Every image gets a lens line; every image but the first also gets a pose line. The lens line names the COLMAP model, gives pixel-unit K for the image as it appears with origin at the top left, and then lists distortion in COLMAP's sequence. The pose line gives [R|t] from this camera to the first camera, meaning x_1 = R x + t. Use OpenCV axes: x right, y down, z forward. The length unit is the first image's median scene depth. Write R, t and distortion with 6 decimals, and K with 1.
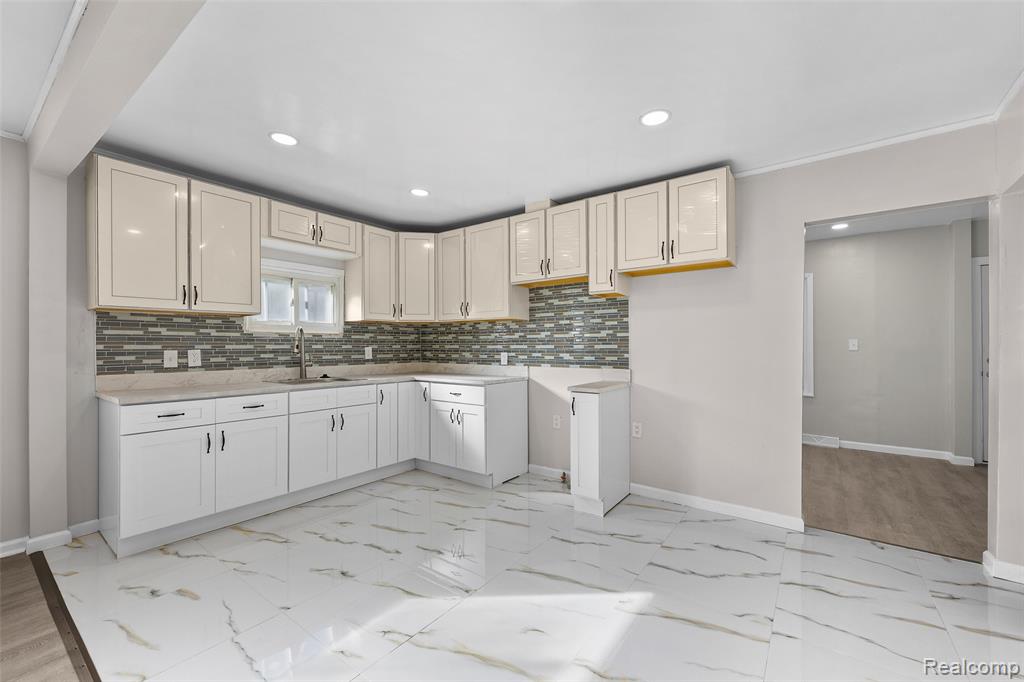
lens RADIAL K [[411.2, 0, 509.4], [0, 411.2, 344.8], [0, 0, 1]] dist [-0.001626, -0.000084]
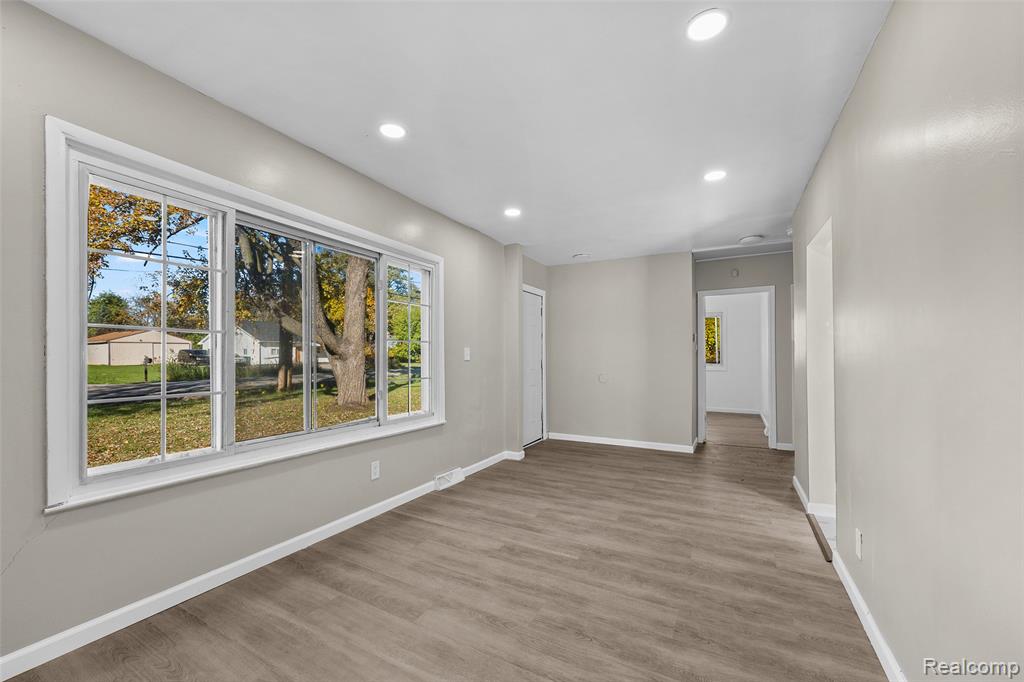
lens RADIAL K [[411.2, 0, 504.8], [0, 411.2, 349.9], [0, 0, 1]] dist [-0.001626, -0.000084]
pose [[-0.141336, 0.013418, 0.989871, -0.038300], [-0.000367, 0.999907, -0.013607, 0.005065], [-0.989962, -0.002287, -0.141318, 1.470546]]
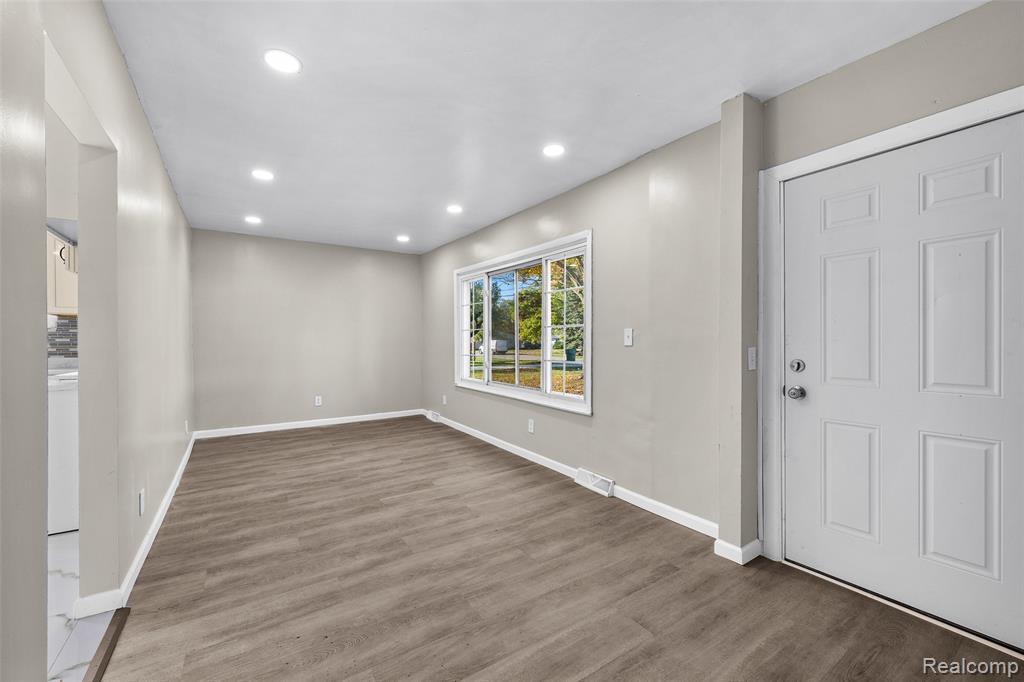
lens RADIAL K [[411.2, 0, 511.6], [0, 411.2, 342.7], [0, 0, 1]] dist [-0.001626, -0.000084]
pose [[0.941843, 0.000857, -0.336051, 1.241303], [0.000837, 0.999988, 0.004898, 0.008431], [0.336051, -0.004895, 0.941831, 0.482604]]
